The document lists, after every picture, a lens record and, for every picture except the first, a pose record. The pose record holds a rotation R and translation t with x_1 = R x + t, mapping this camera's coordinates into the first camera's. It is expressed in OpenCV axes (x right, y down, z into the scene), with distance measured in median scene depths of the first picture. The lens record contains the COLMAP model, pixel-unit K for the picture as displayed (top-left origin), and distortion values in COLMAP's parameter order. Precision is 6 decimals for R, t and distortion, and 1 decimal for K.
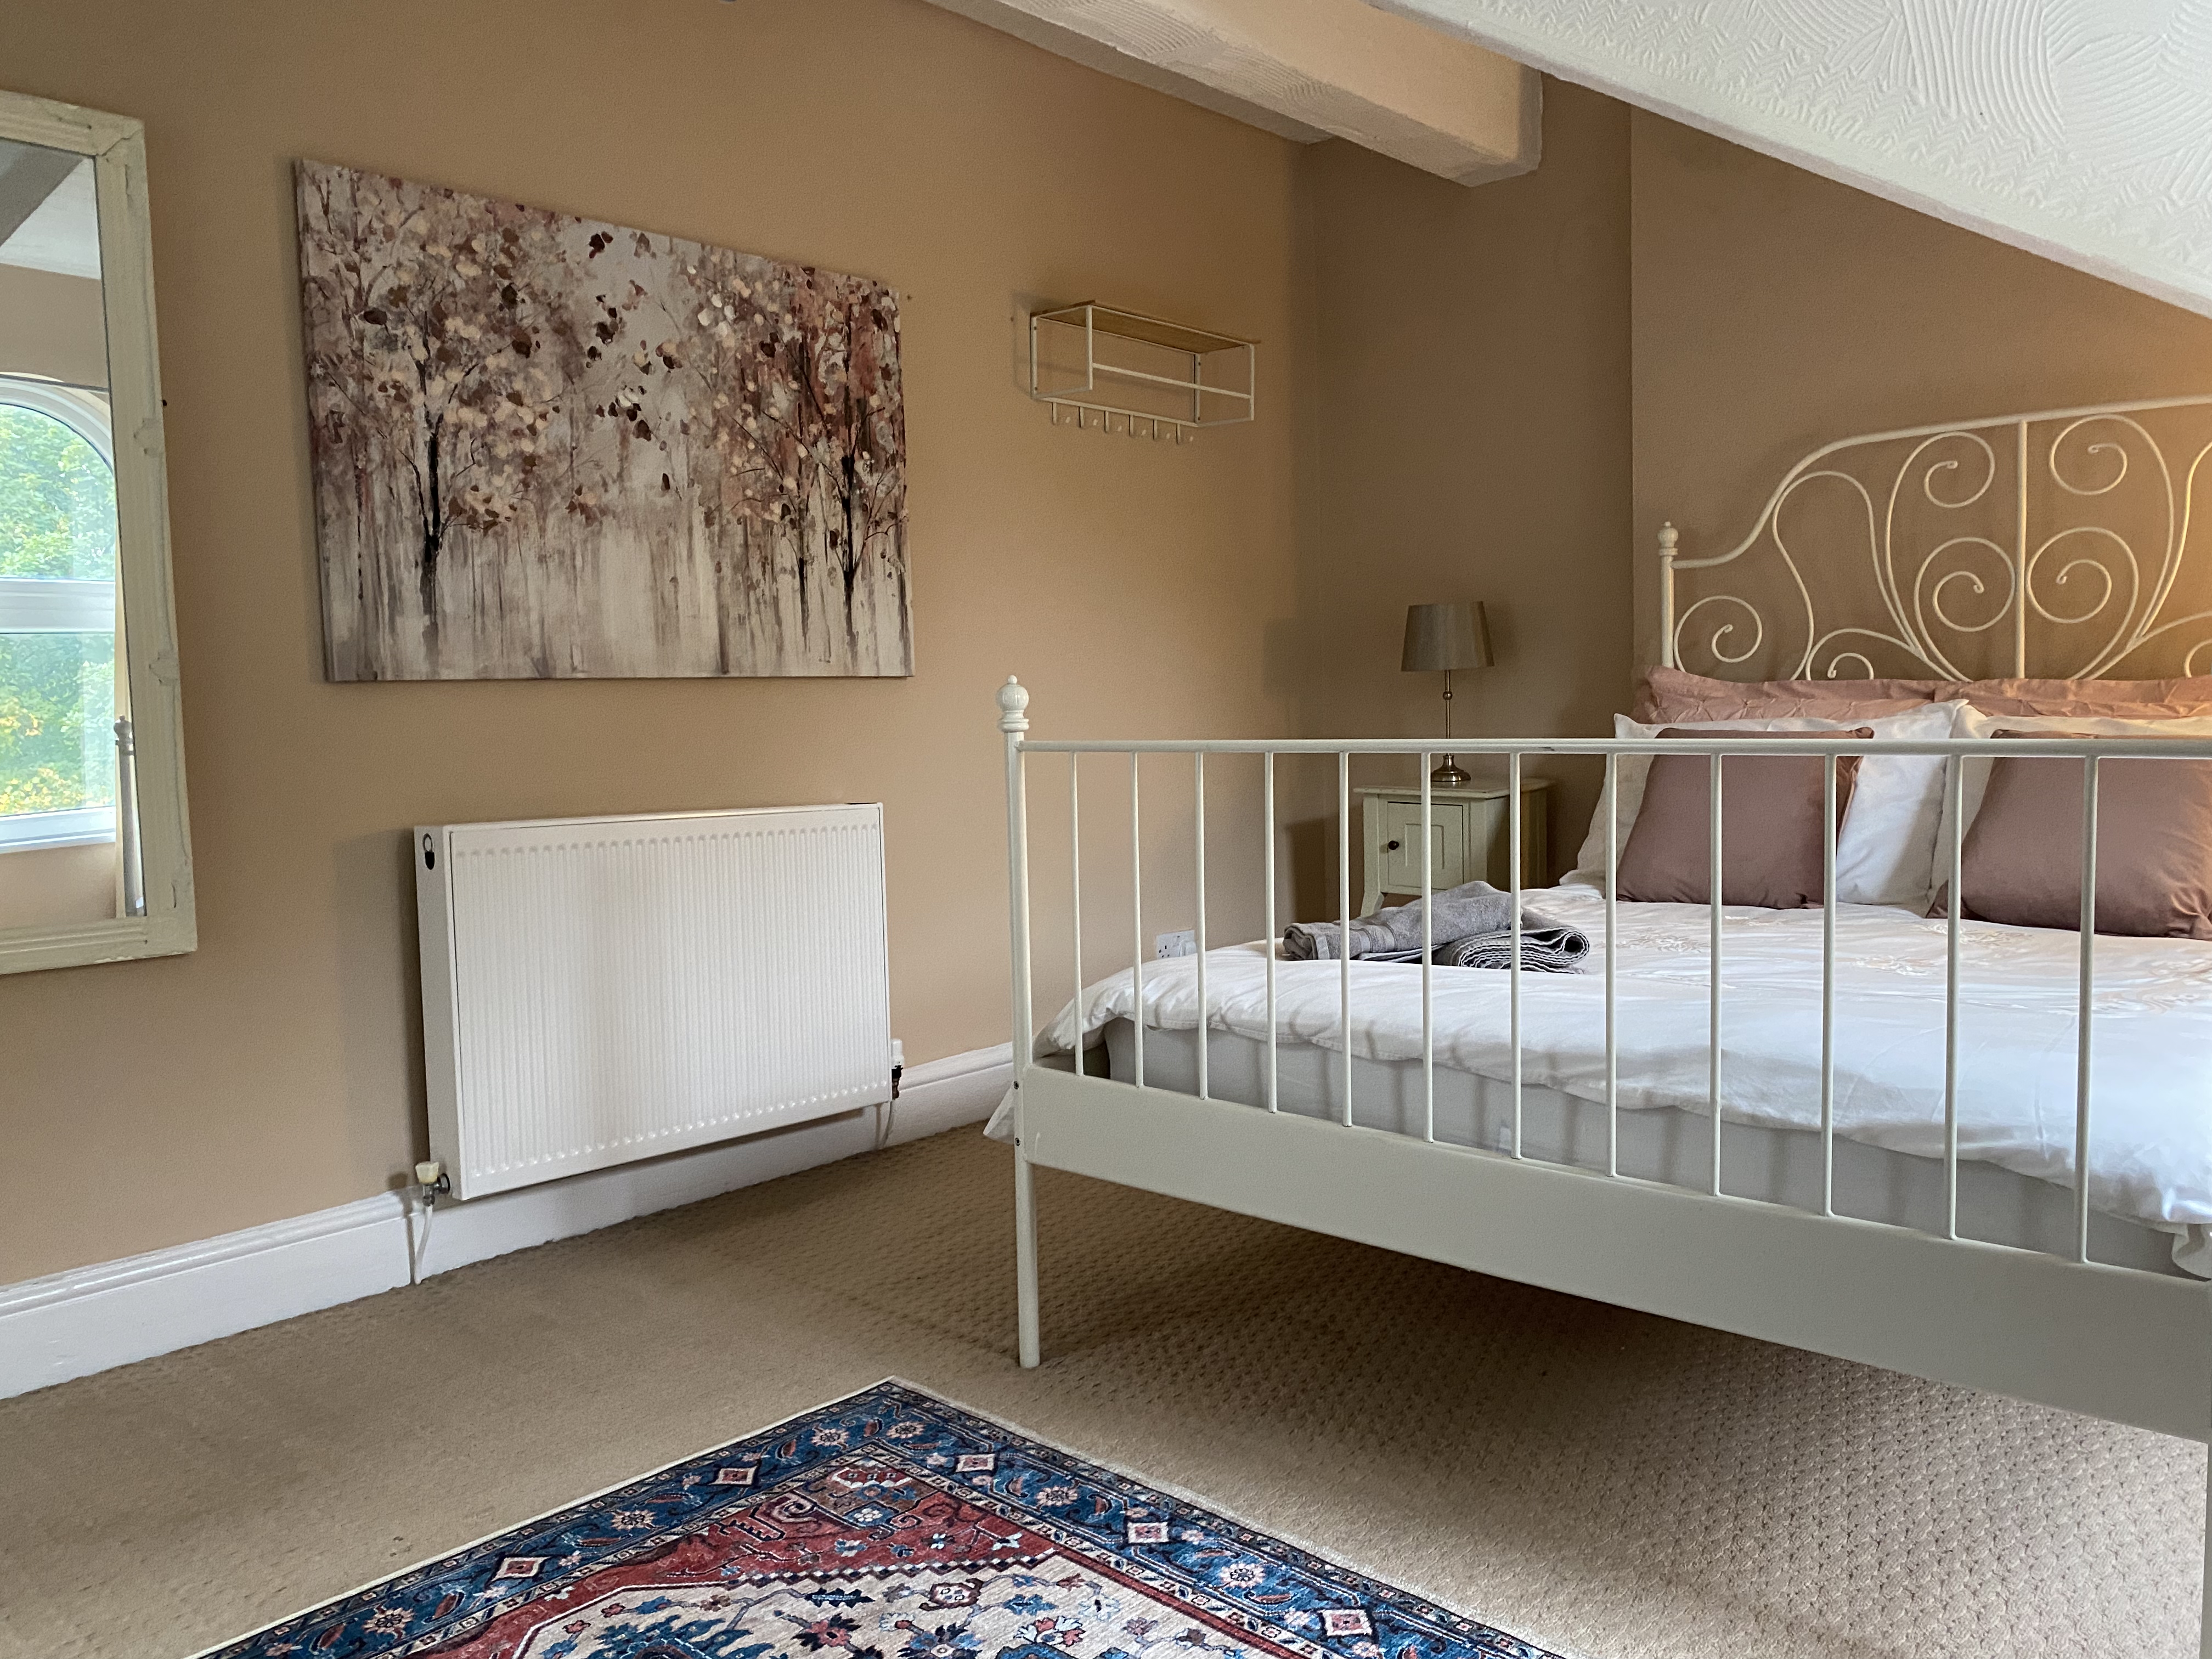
lens RADIAL K [[1696.3, 0, 1092.7], [0, 1696.3, 834.5], [0, 0, 1]] dist [0.038572, -0.066632]
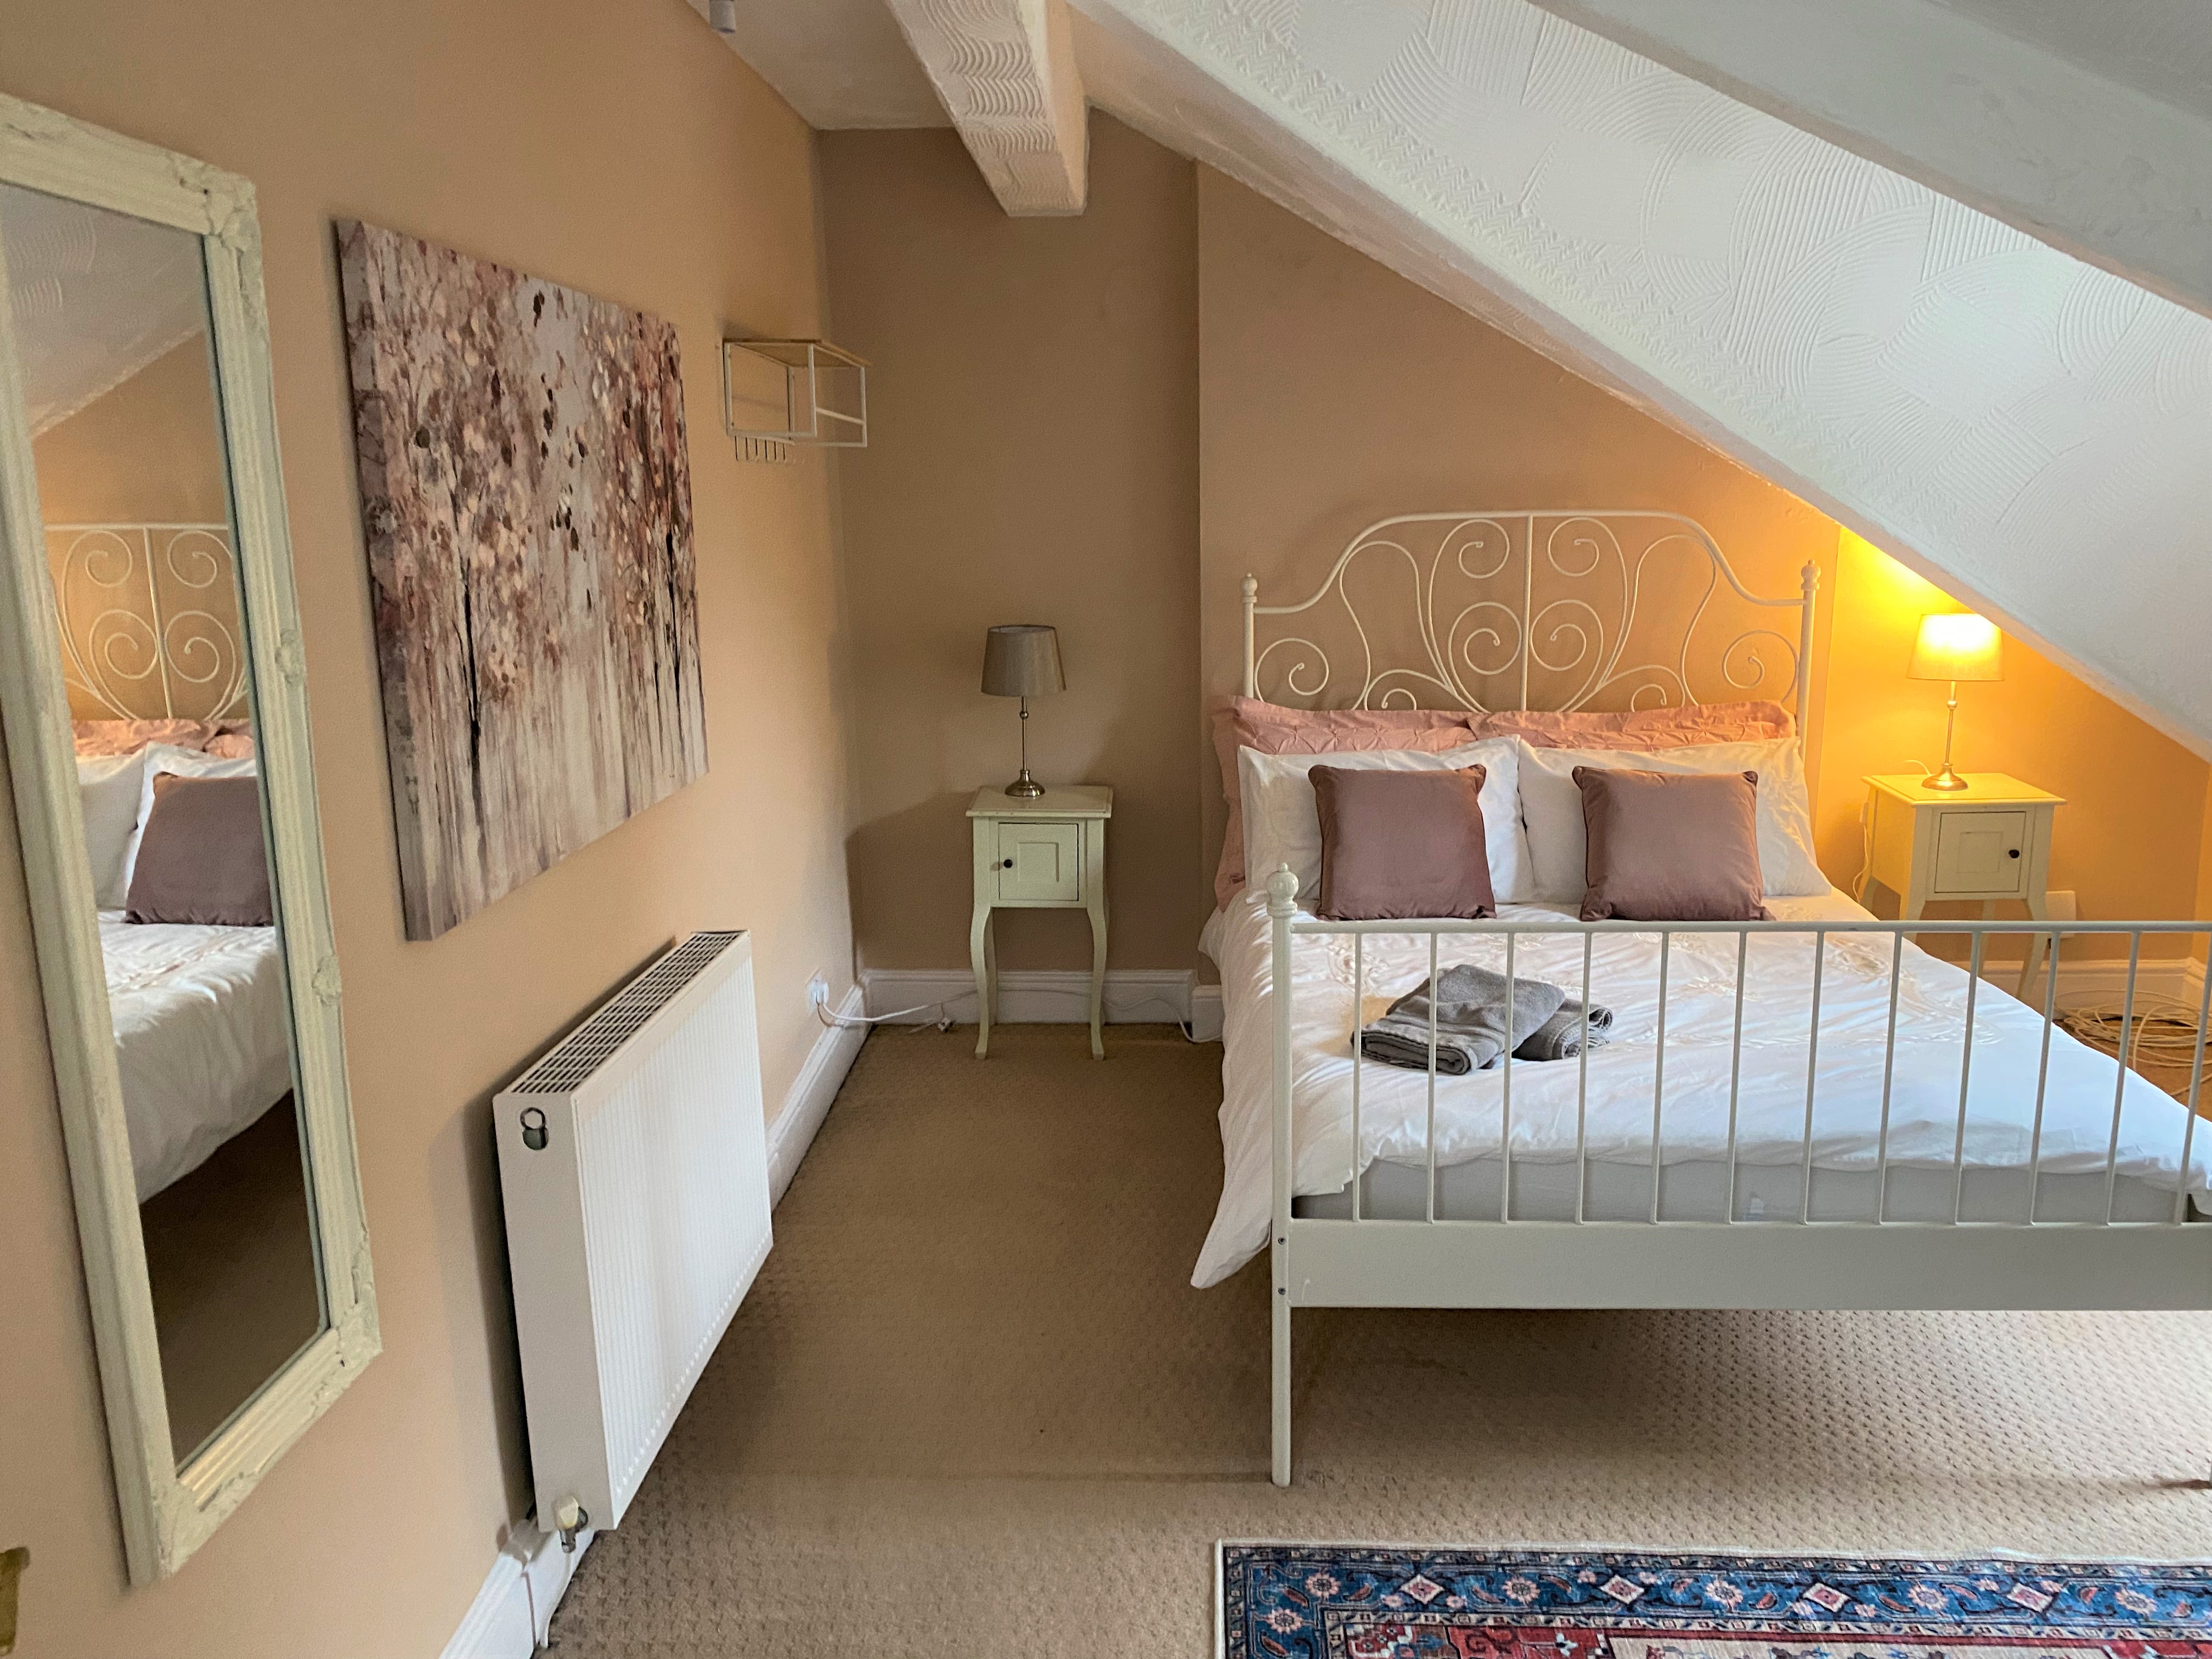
lens RADIAL K [[1696.3, 0, 1127.3], [0, 1696.3, 844.7], [0, 0, 1]] dist [0.038572, -0.066632]
pose [[0.752145, -0.118506, 0.648254, -0.585755], [0.043098, 0.990438, 0.131055, -0.182231], [-0.657586, -0.070634, 0.750061, 0.207202]]
